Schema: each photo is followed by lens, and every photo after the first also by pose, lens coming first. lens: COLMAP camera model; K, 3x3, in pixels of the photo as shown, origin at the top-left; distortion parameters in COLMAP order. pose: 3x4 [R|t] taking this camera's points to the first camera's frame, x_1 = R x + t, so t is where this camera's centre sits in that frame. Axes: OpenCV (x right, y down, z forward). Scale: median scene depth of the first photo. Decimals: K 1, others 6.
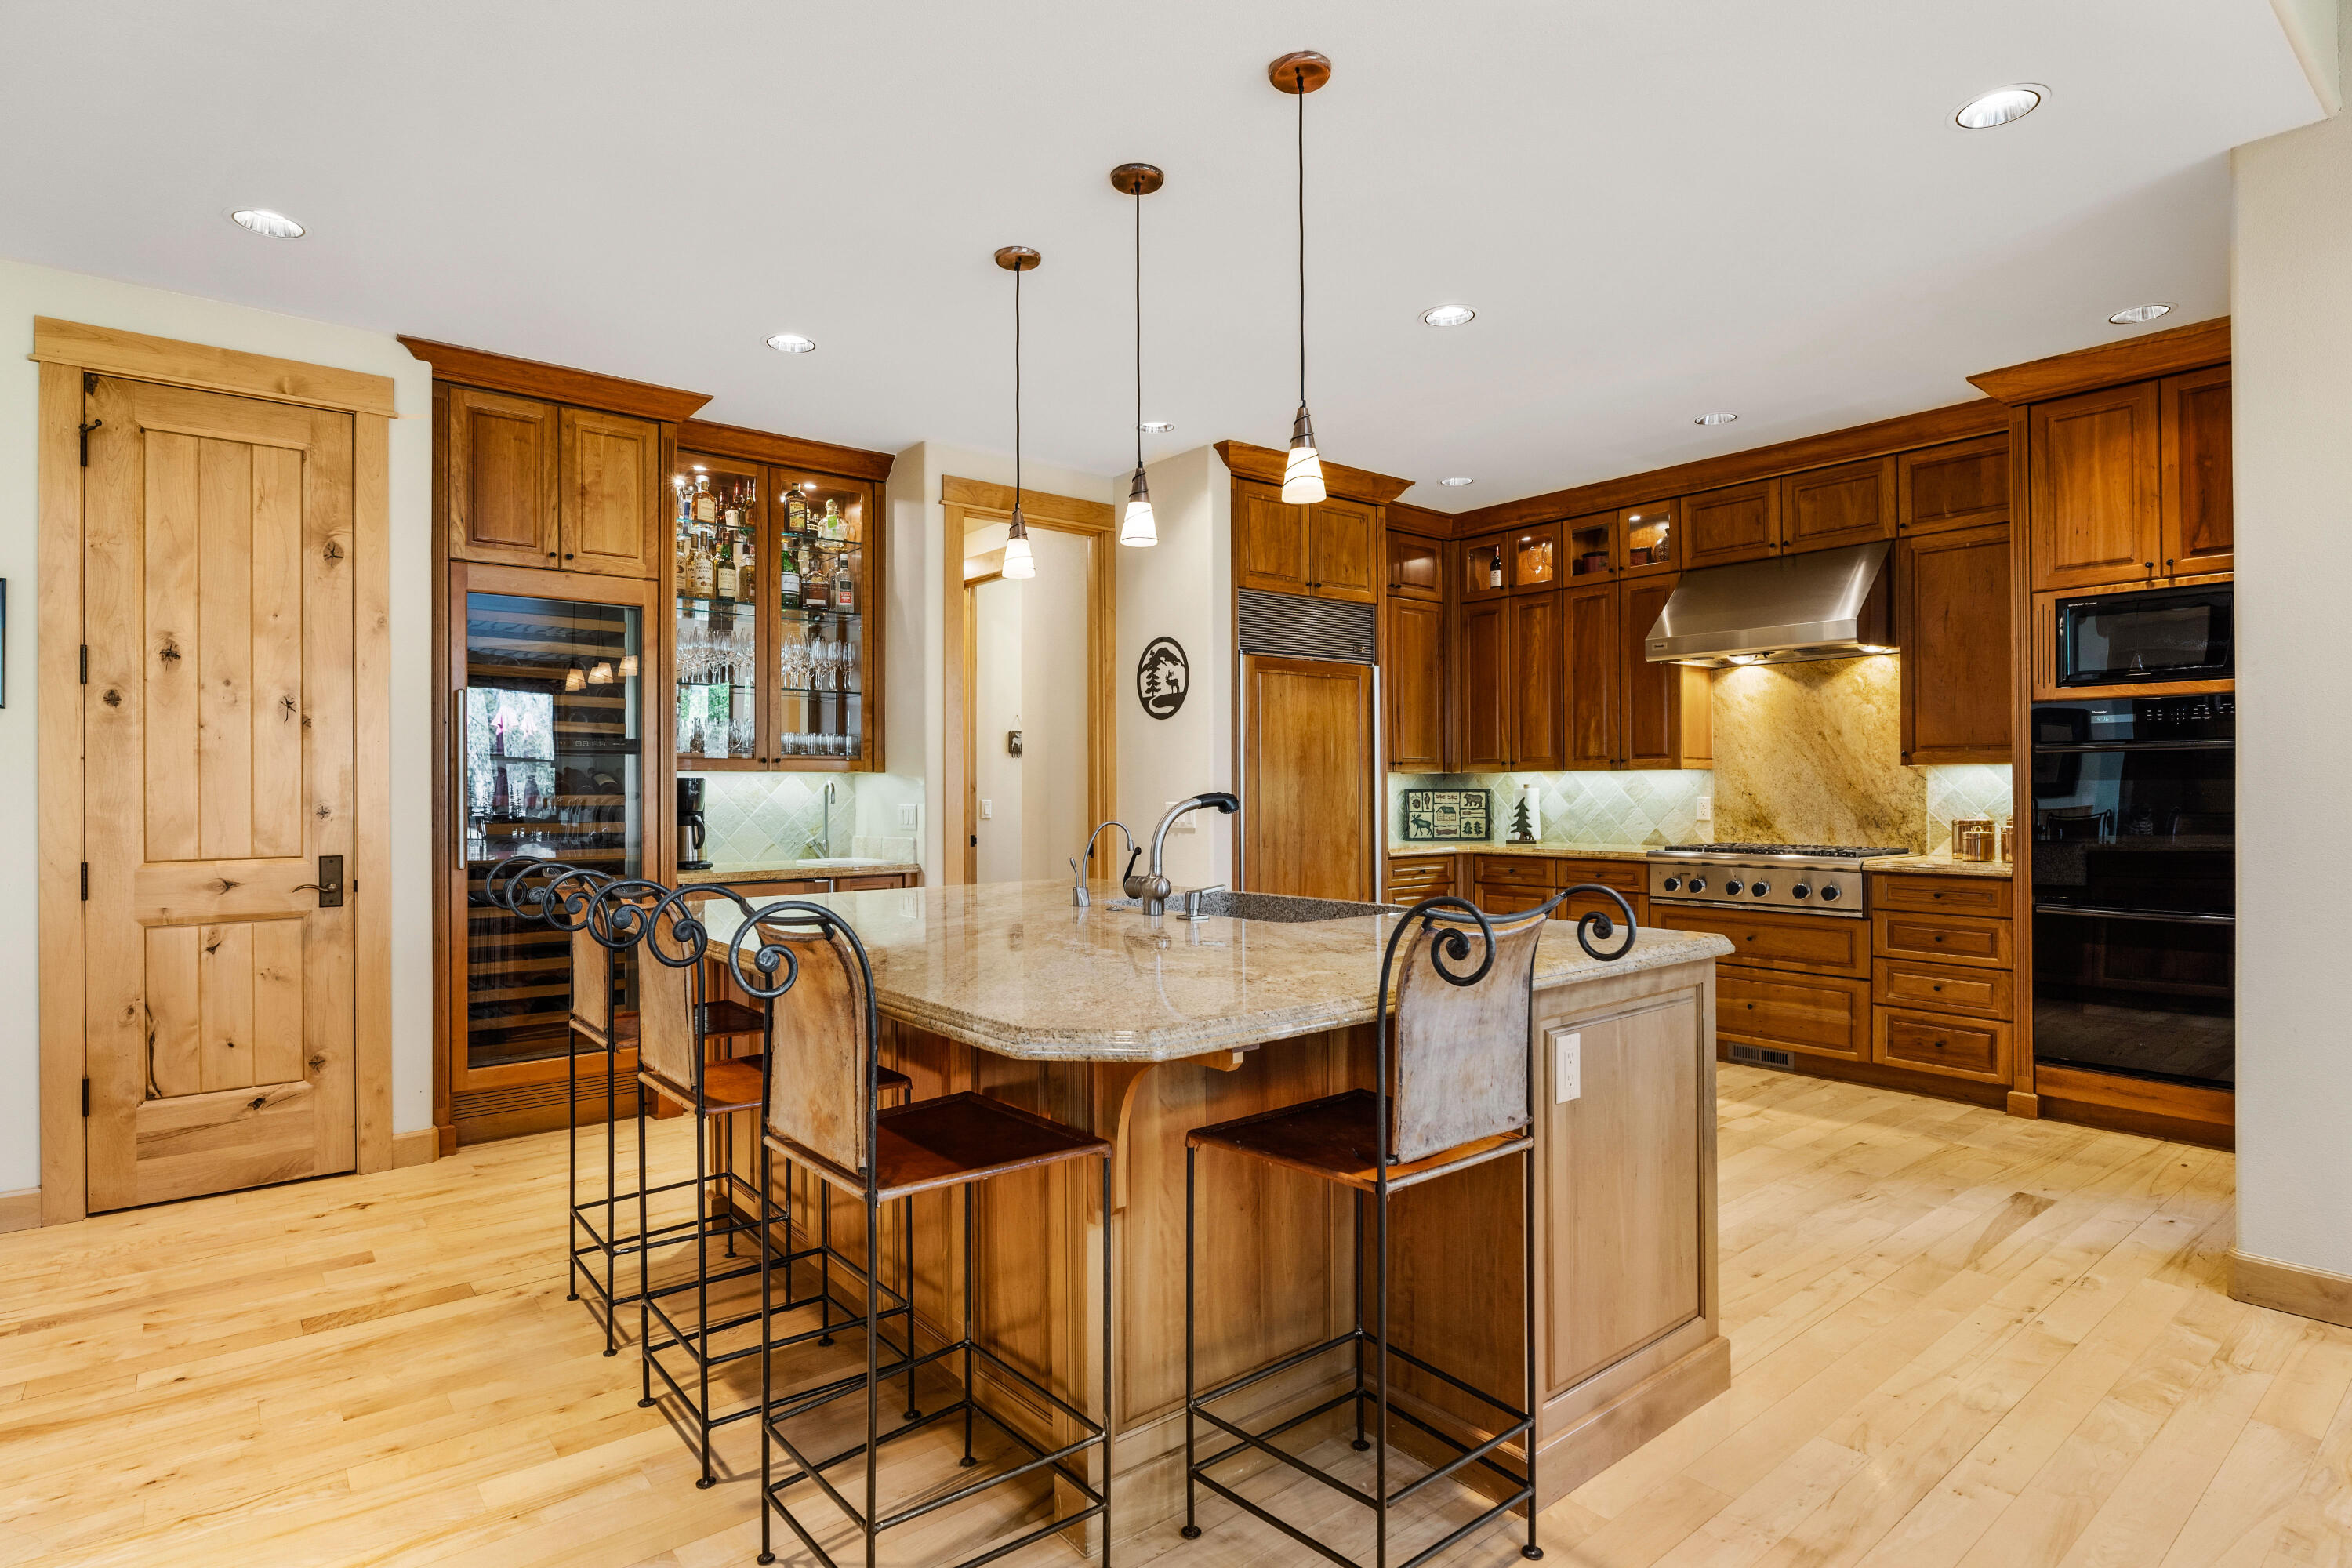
lens RADIAL K [[1224.0, 0, 1176.3], [0, 1224.0, 788.3], [0, 0, 1]] dist [0.001157, 0.000075]
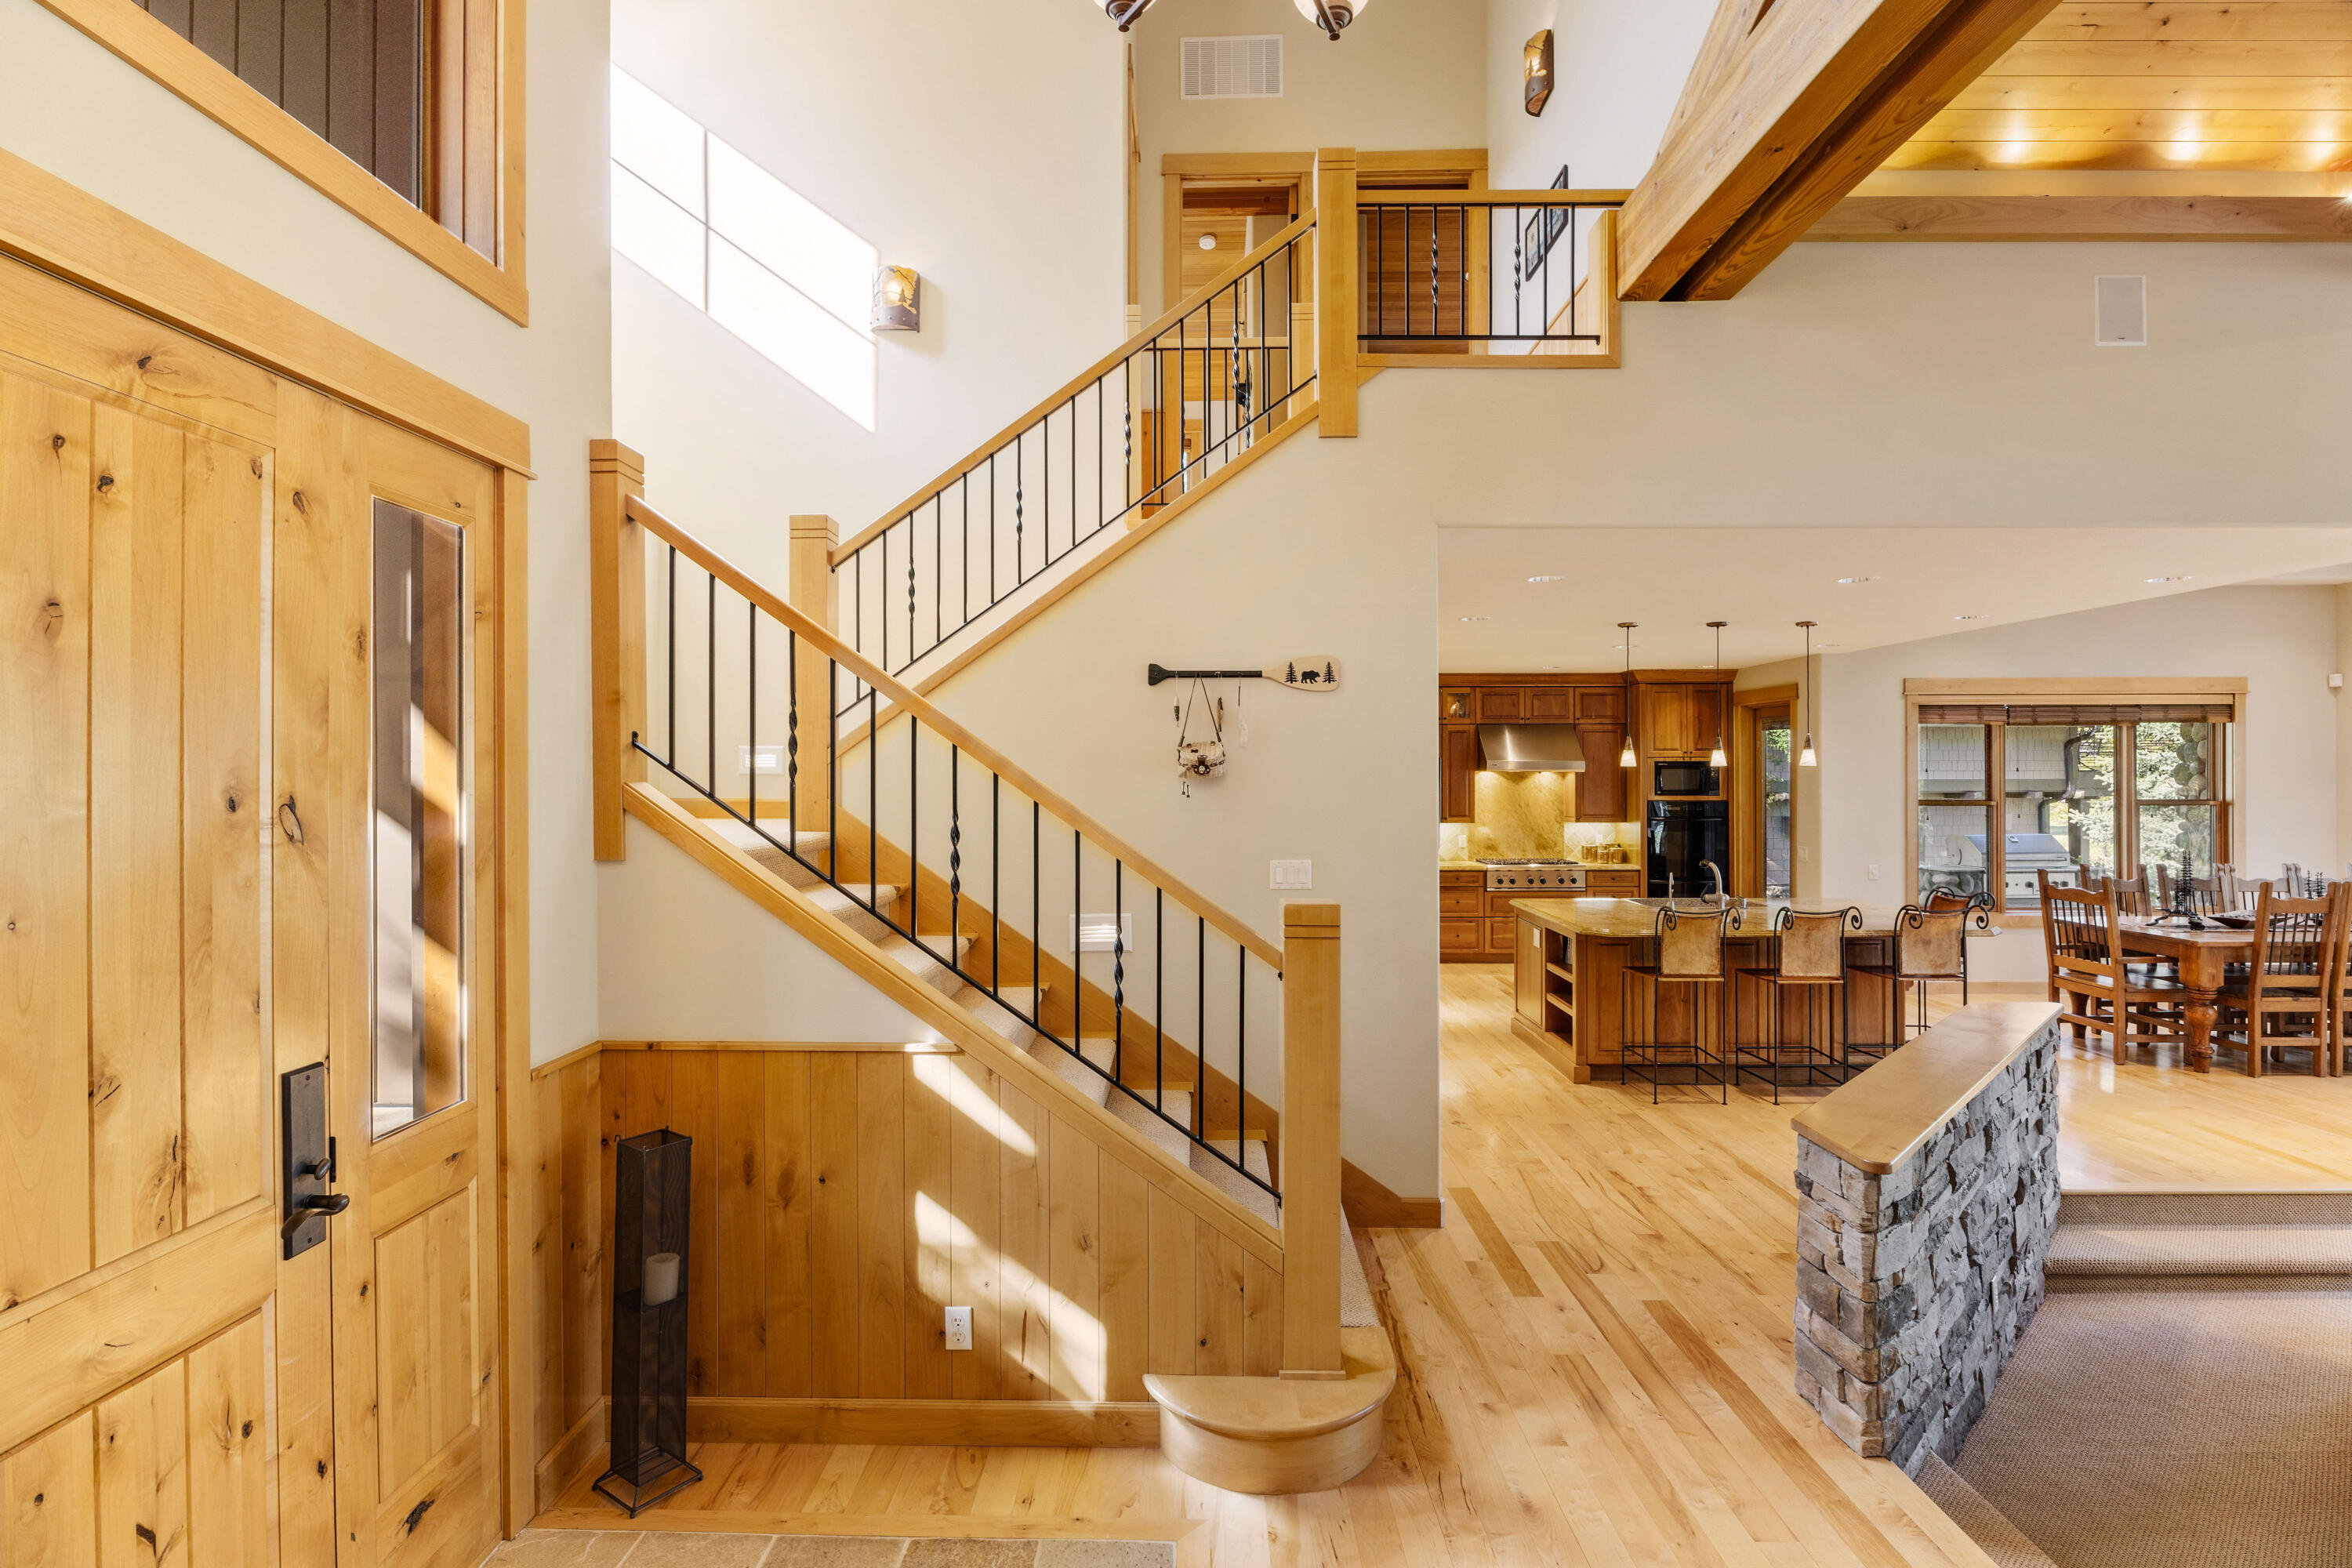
lens RADIAL K [[1120.1, 0, 1177.3], [0, 1120.1, 786.0], [0, 0, 1]] dist [-0.000046, -0.000012]
pose [[0.643602, 0.005458, 0.765341, -1.363840], [-0.004887, 0.999983, -0.003022, -0.071492], [-0.765344, -0.001795, 0.643618, 0.202252]]
